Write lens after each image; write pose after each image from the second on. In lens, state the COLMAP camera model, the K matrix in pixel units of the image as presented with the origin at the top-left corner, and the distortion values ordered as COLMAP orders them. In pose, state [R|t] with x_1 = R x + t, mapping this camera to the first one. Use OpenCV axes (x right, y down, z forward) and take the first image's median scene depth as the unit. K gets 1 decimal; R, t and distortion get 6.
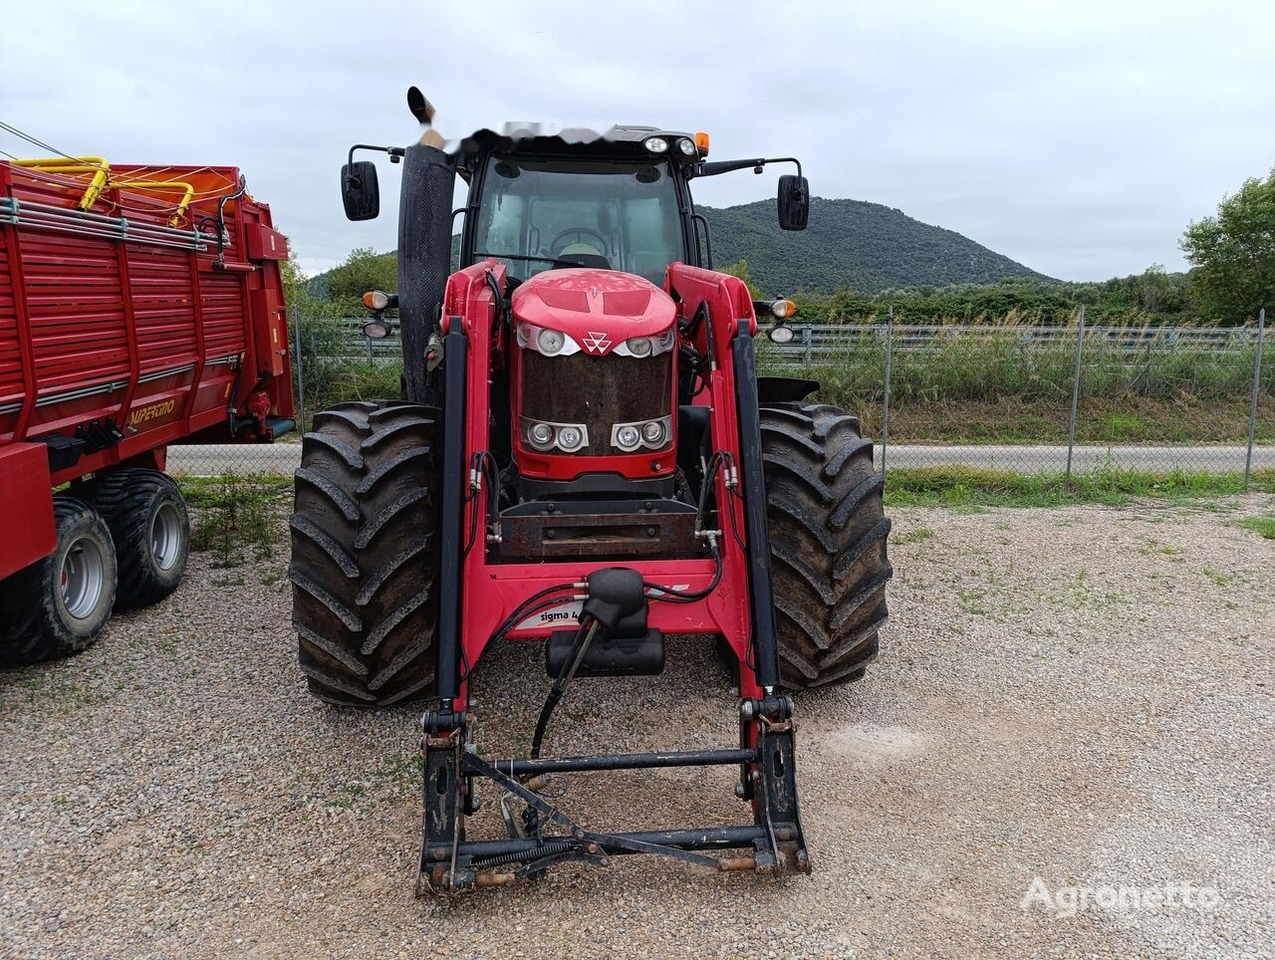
lens RADIAL K [[915.6, 0, 637.5], [0, 915.6, 480.0], [0, 0, 1]] dist [0.032555, -0.000887]
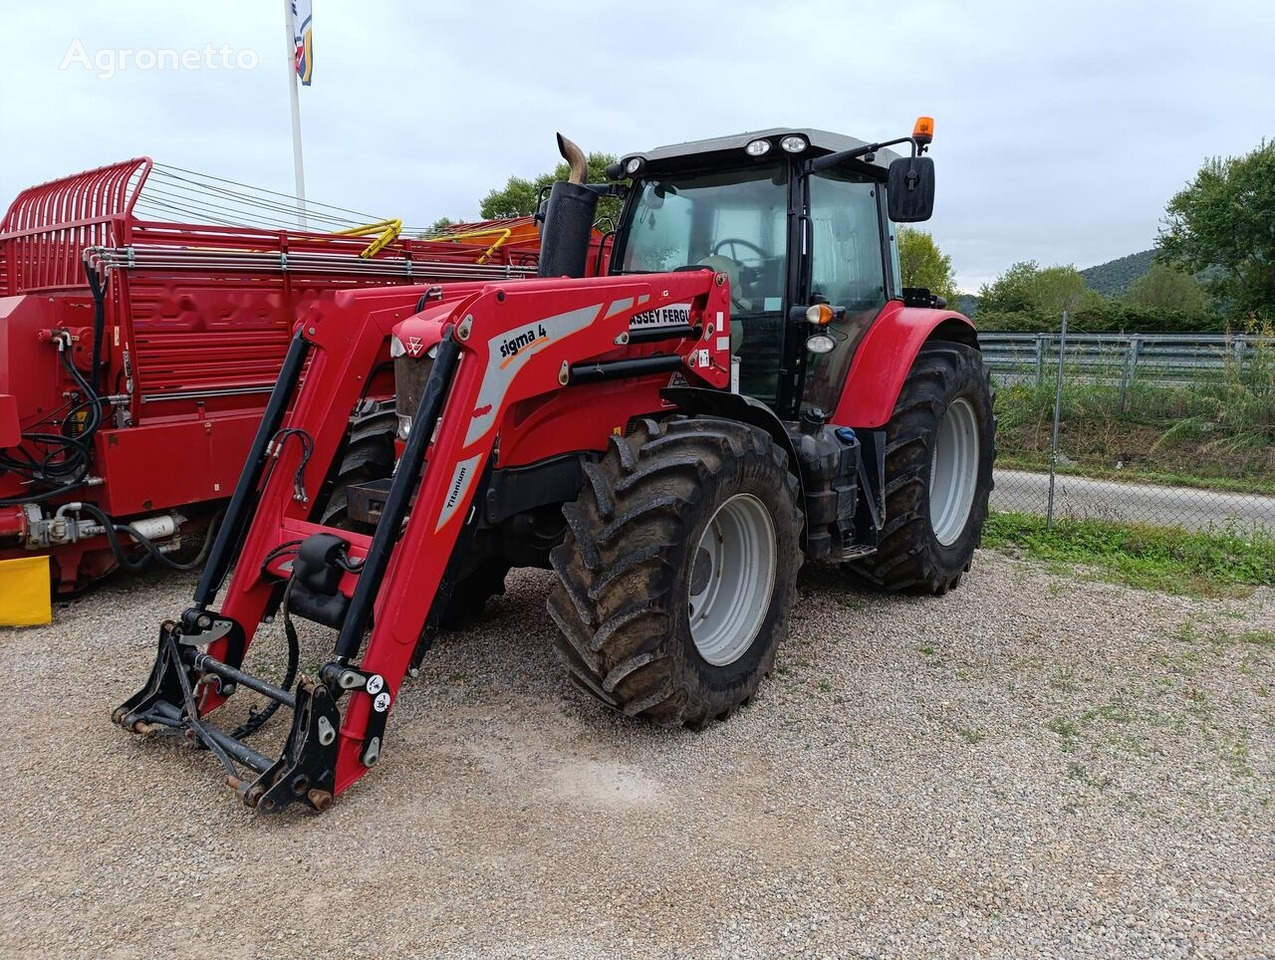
lens RADIAL K [[922.0, 0, 637.0], [0, 922.0, 465.4], [0, 0, 1]] dist [0.039980, -0.000796]
pose [[0.707212, 0.094010, -0.700724, 0.644389], [-0.118805, 0.992829, 0.013294, -0.032495], [0.696948, 0.073848, 0.713309, 0.245180]]
